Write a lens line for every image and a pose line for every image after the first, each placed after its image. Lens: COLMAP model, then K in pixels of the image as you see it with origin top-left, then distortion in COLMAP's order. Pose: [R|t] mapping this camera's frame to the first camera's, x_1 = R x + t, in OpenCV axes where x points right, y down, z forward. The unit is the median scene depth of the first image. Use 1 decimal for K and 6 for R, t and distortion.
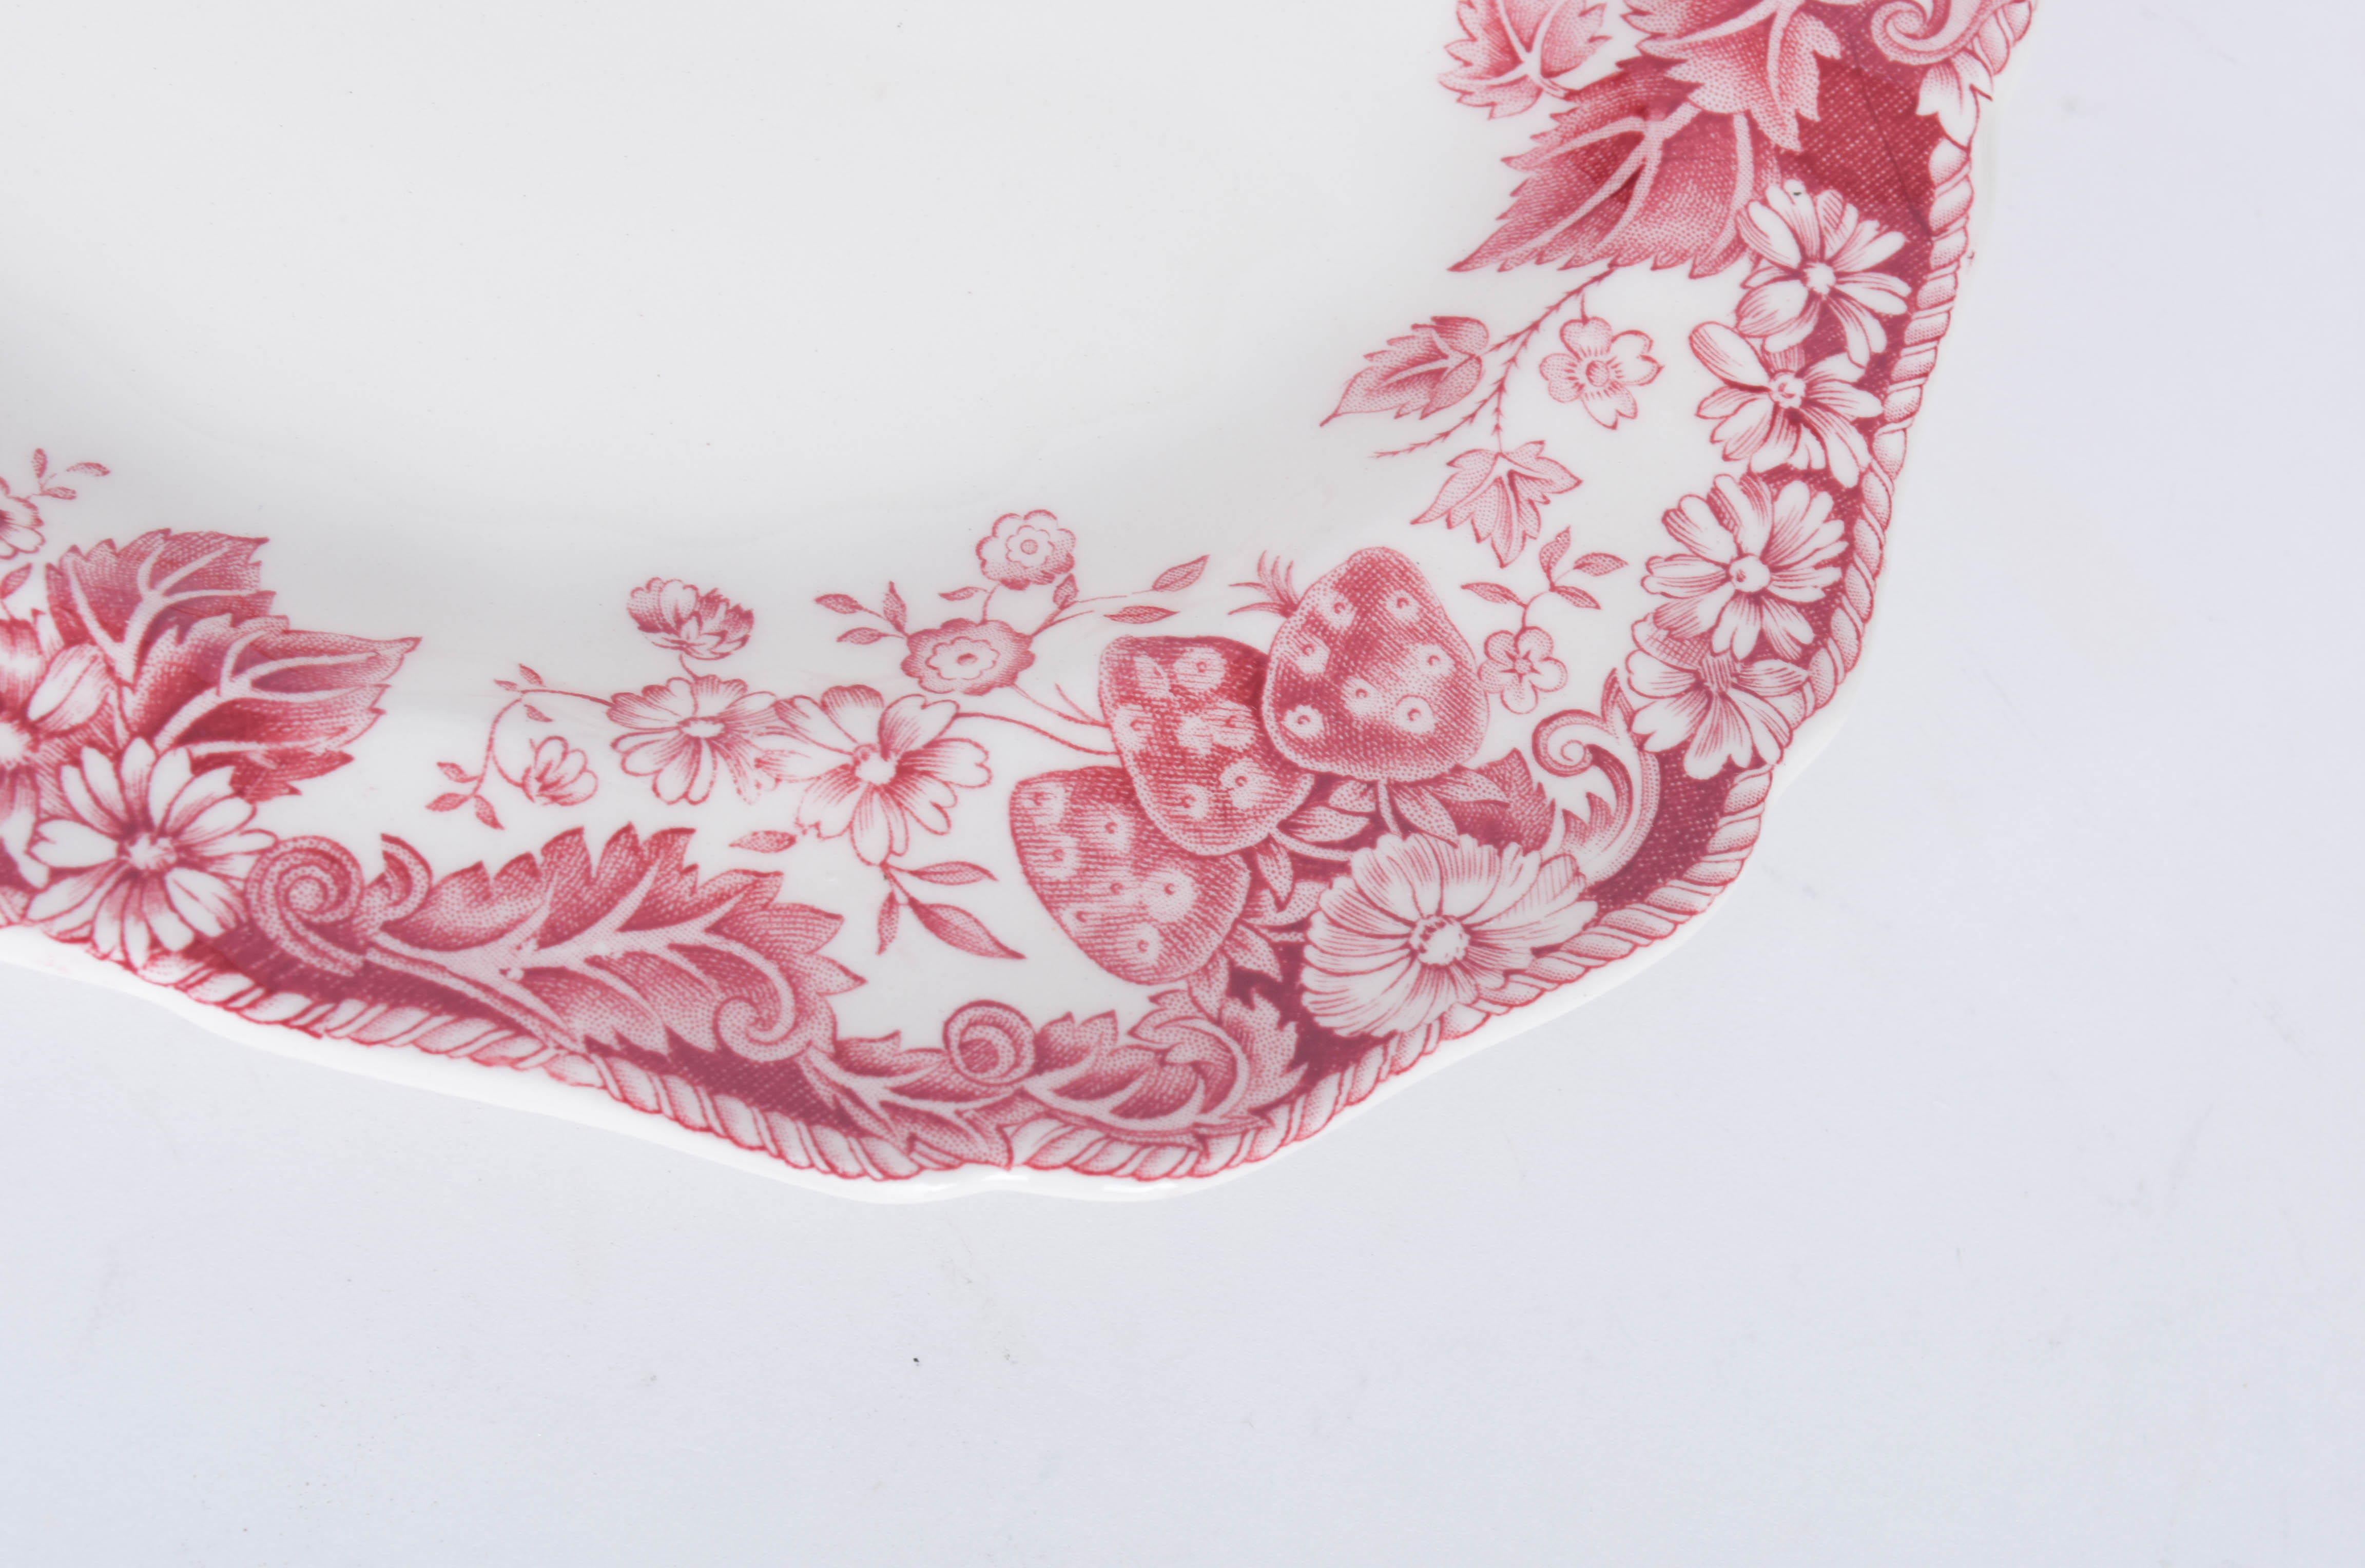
lens RADIAL K [[4117.5, 0, 1195.2], [0, 4117.5, 792.0], [0, 0, 1]] dist [-0.025191, 0.000000]
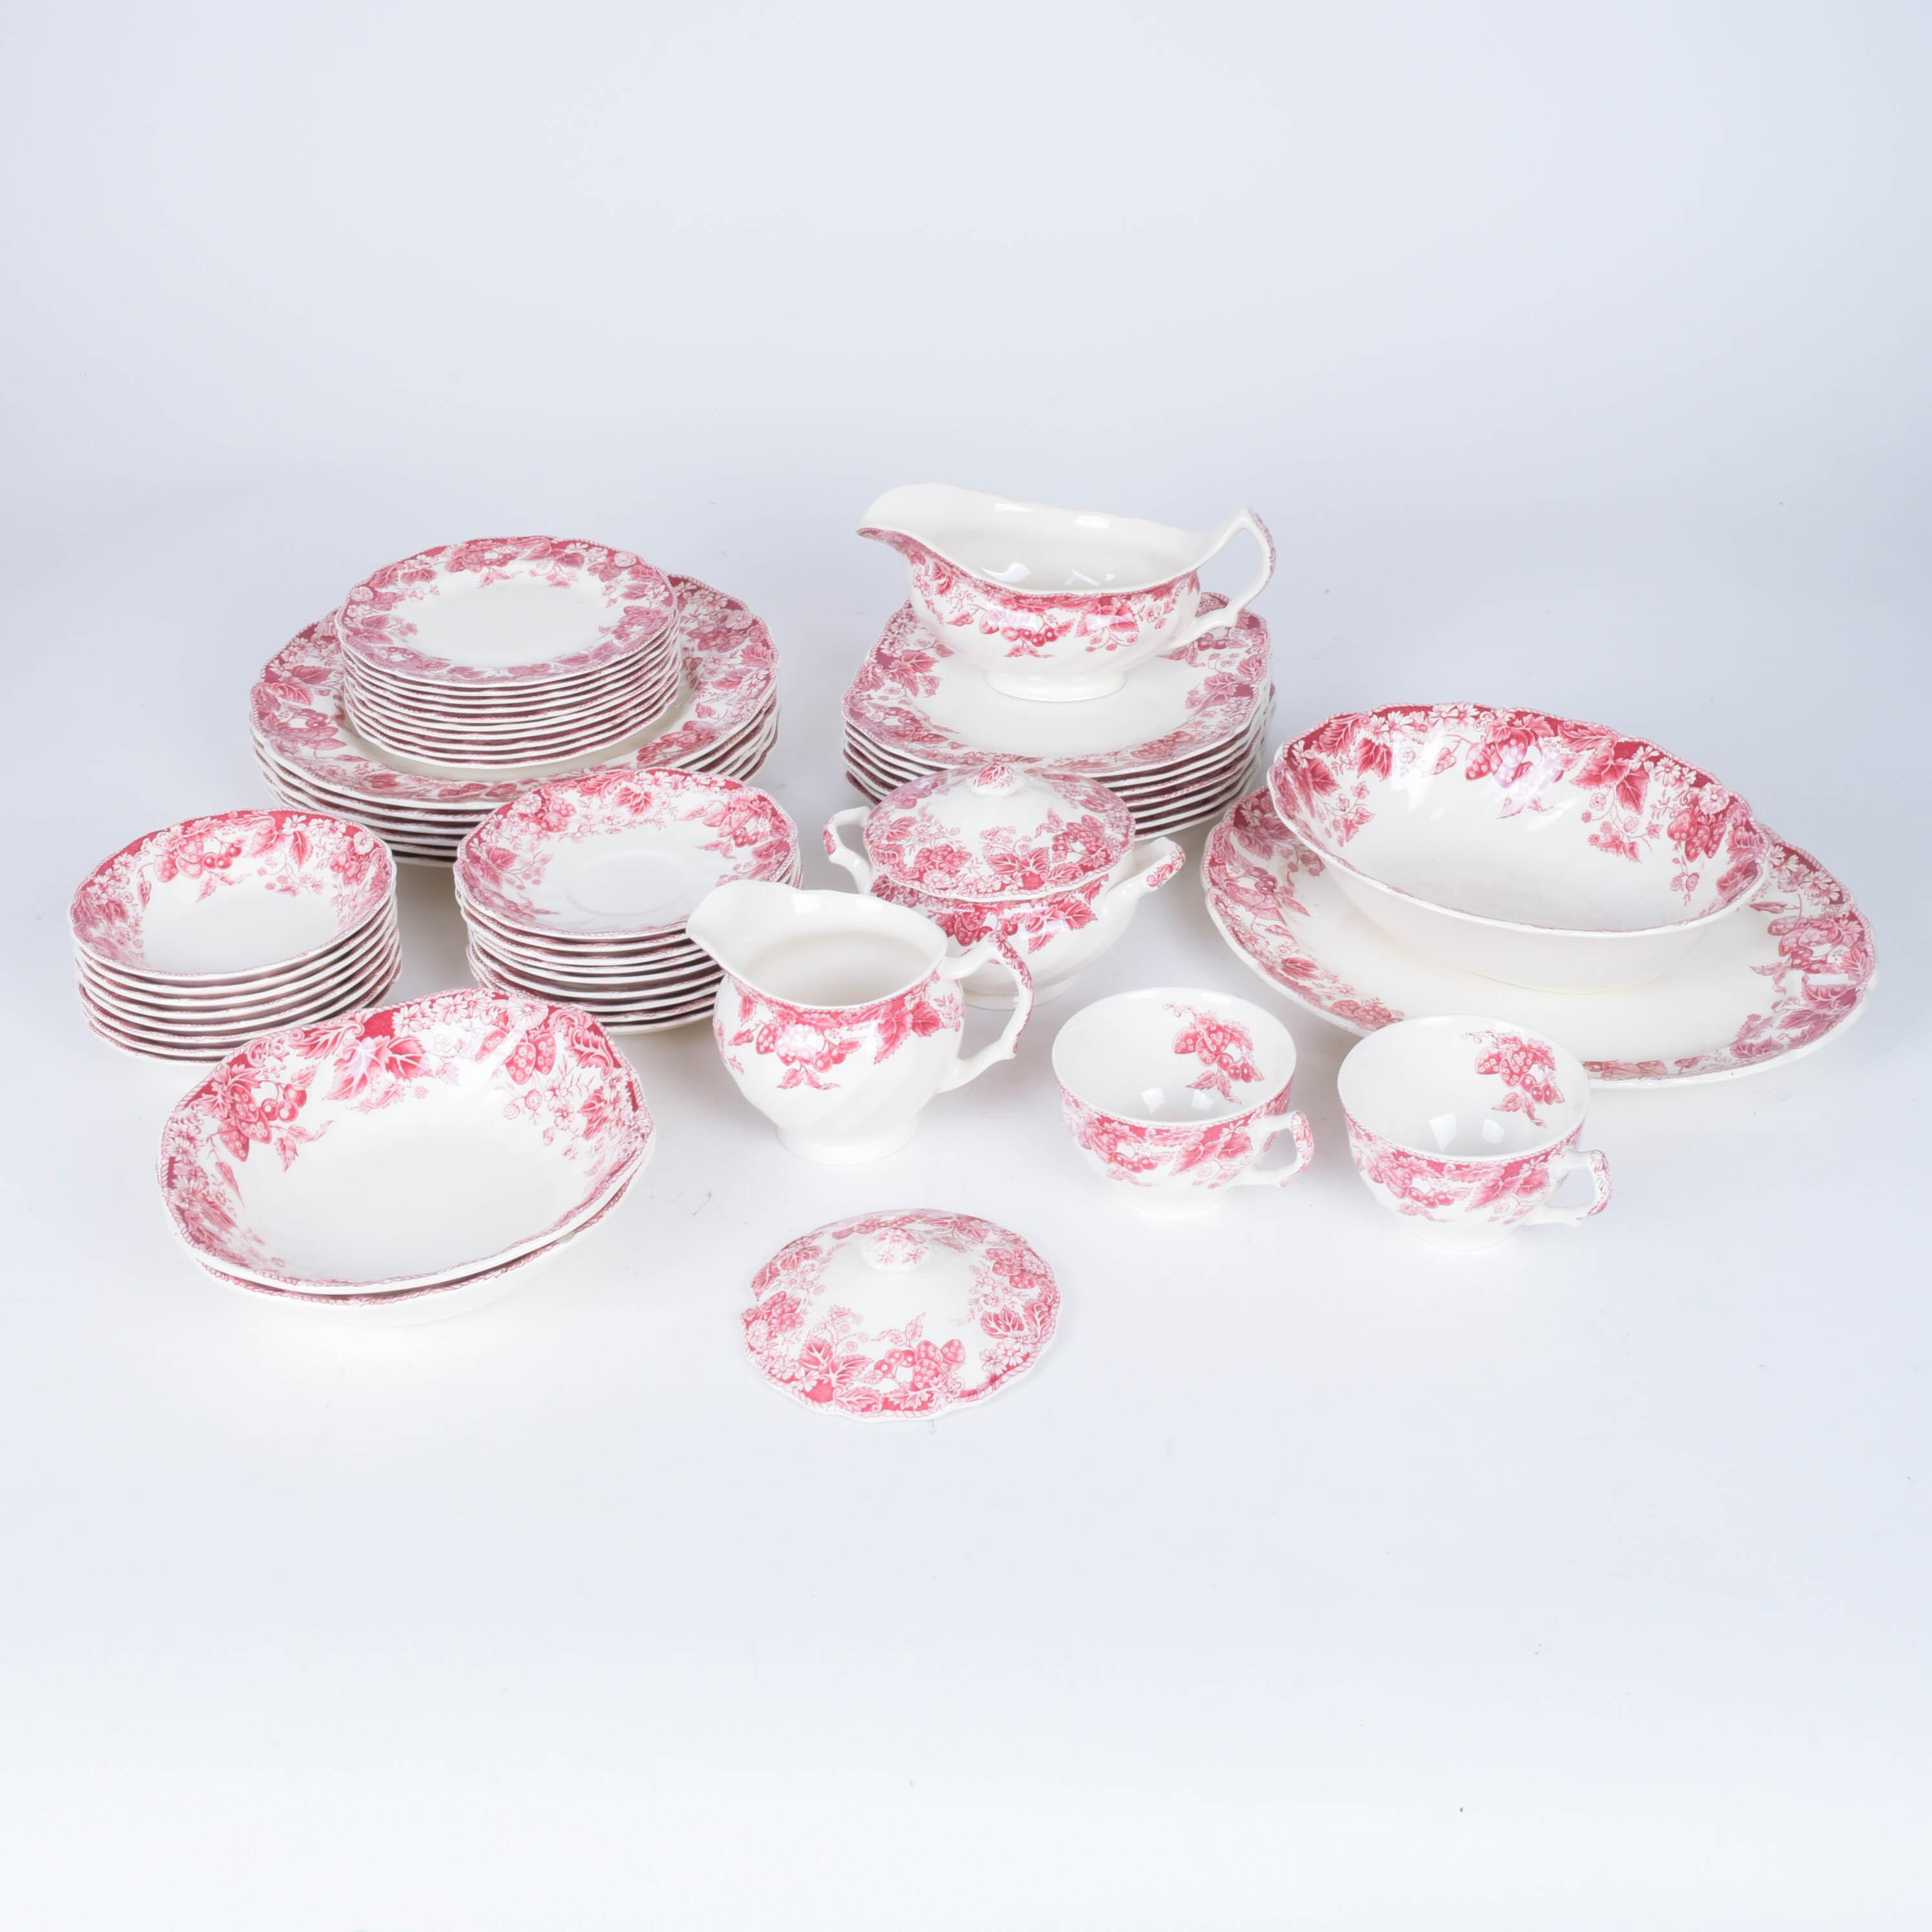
lens RADIAL K [[2867.7, 0, 998.3], [0, 2867.7, 692.6], [0, 0, 1]] dist [-0.009534, 0.000000]
pose [[0.959779, -0.272508, -0.067553, 0.101579], [0.136758, 0.663915, -0.735197, 3.624849], [0.245196, 0.696388, 0.674479, -2.553973]]
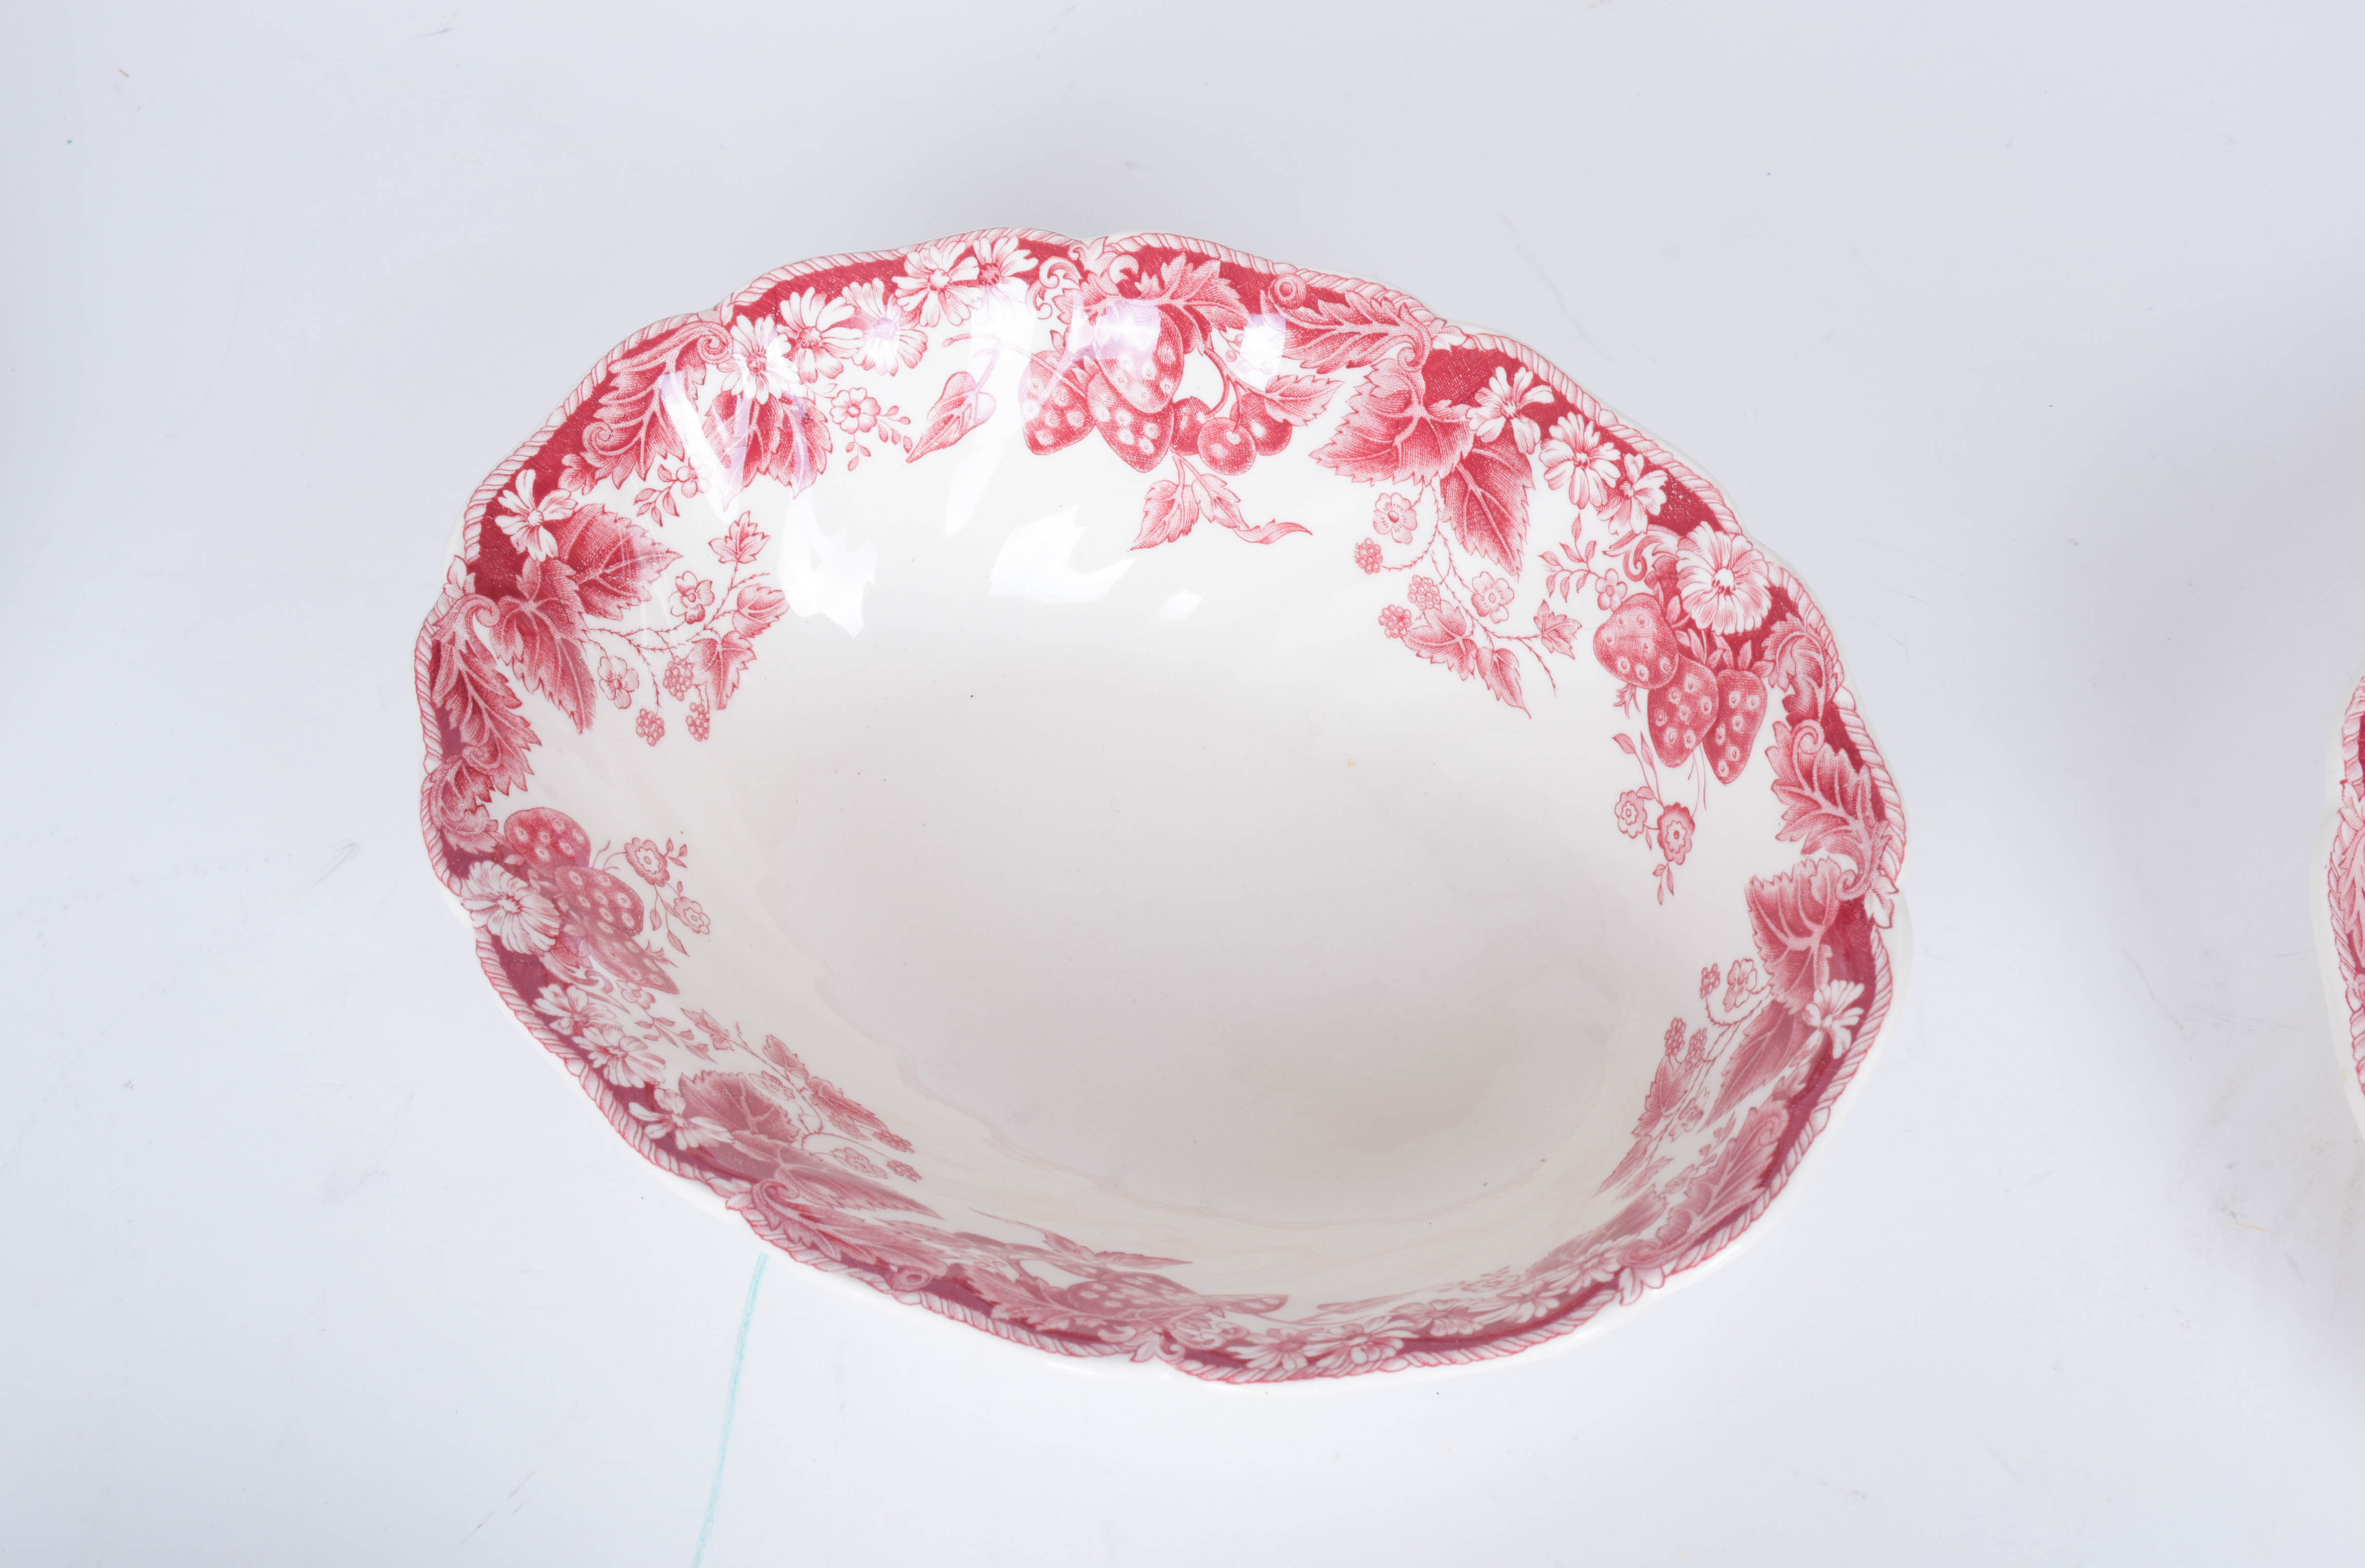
lens RADIAL K [[2970.4, 0, 1189.5], [0, 2970.4, 797.5], [0, 0, 1]] dist [-0.018810, 0.000000]
pose [[0.911414, -0.367398, -0.185317, 0.852643], [0.301156, 0.902455, -0.308024, 0.961061], [0.280408, 0.224929, 0.933155, -0.522244]]
